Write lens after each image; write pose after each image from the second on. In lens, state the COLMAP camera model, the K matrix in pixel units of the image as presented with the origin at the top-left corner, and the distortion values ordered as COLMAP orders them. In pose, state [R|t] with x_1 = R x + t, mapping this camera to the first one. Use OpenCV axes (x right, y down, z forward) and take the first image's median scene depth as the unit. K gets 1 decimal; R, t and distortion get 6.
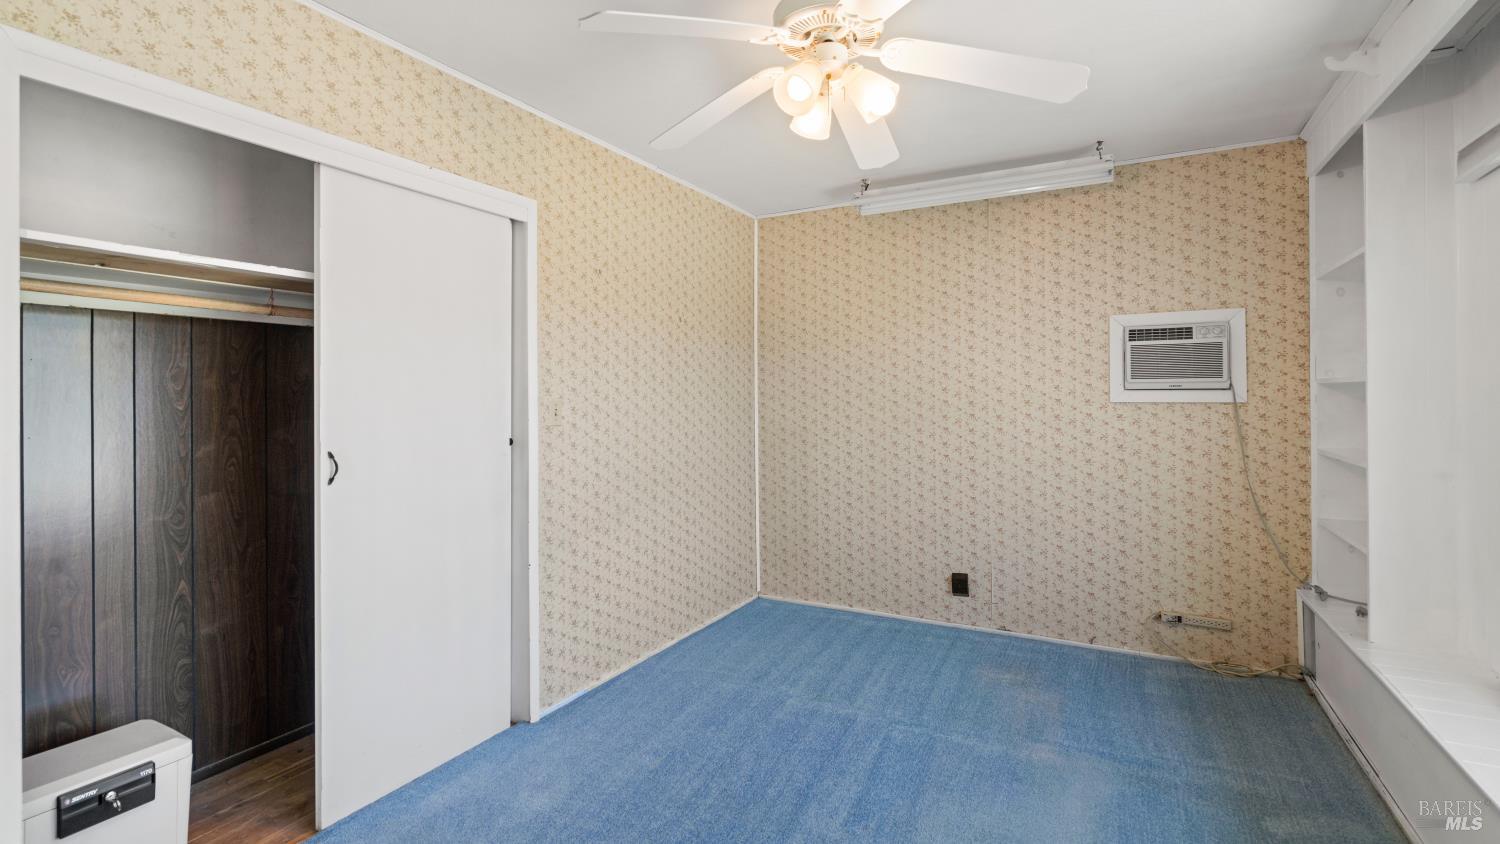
lens RADIAL K [[675.6, 0, 736.7], [0, 675.6, 390.8], [0, 0, 1]] dist [-0.007159, 0.002692]
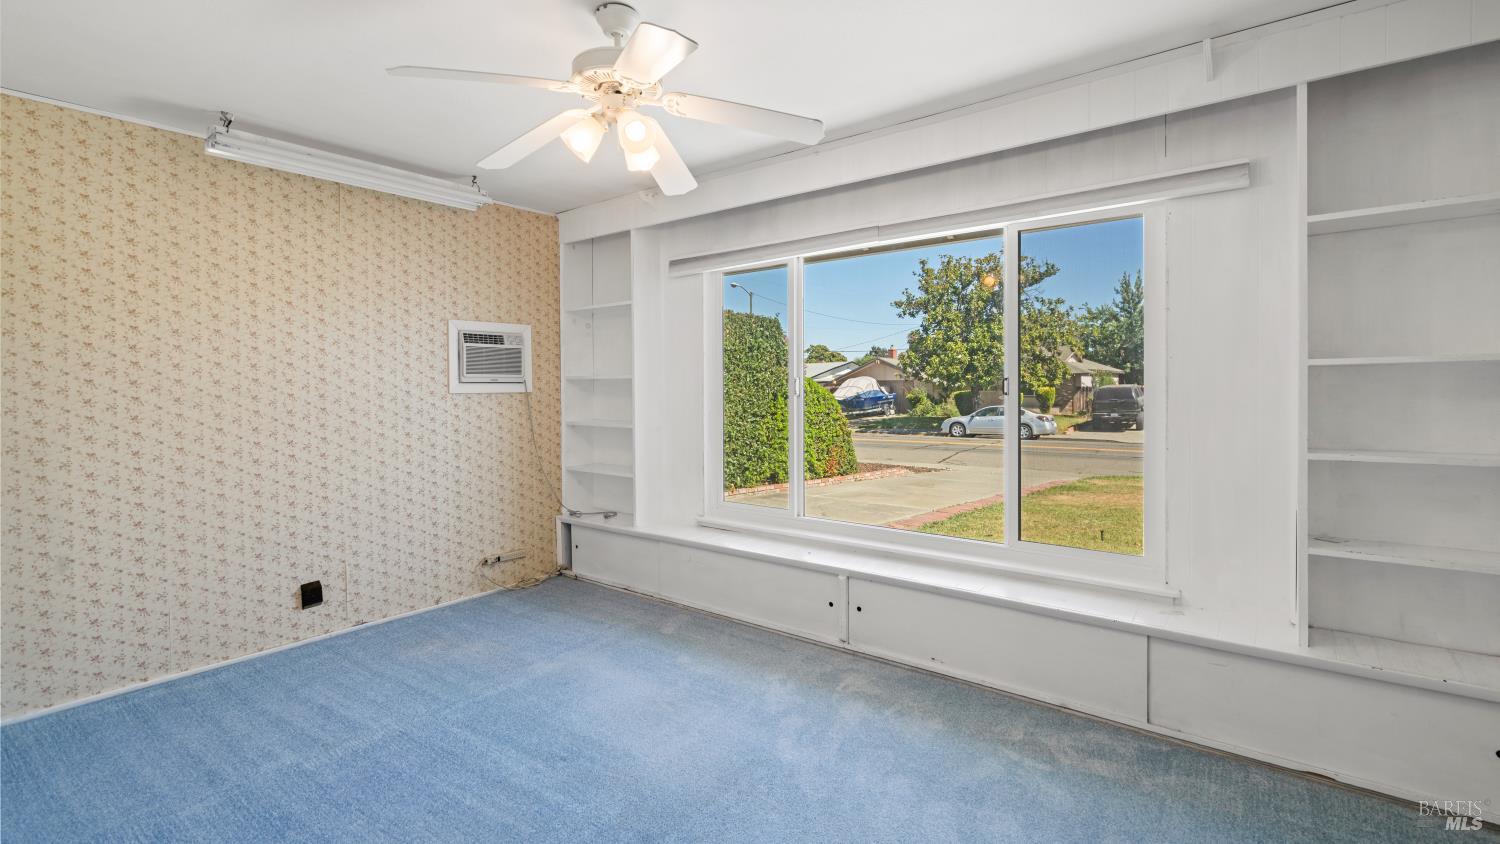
lens RADIAL K [[675.6, 0, 753.1], [0, 675.6, 390.7], [0, 0, 1]] dist [-0.007159, 0.002692]
pose [[0.156067, -0.003534, 0.987740, -0.552796], [0.000666, 0.999994, 0.003473, 0.009134], [-0.987746, 0.000115, 0.156068, 0.308898]]
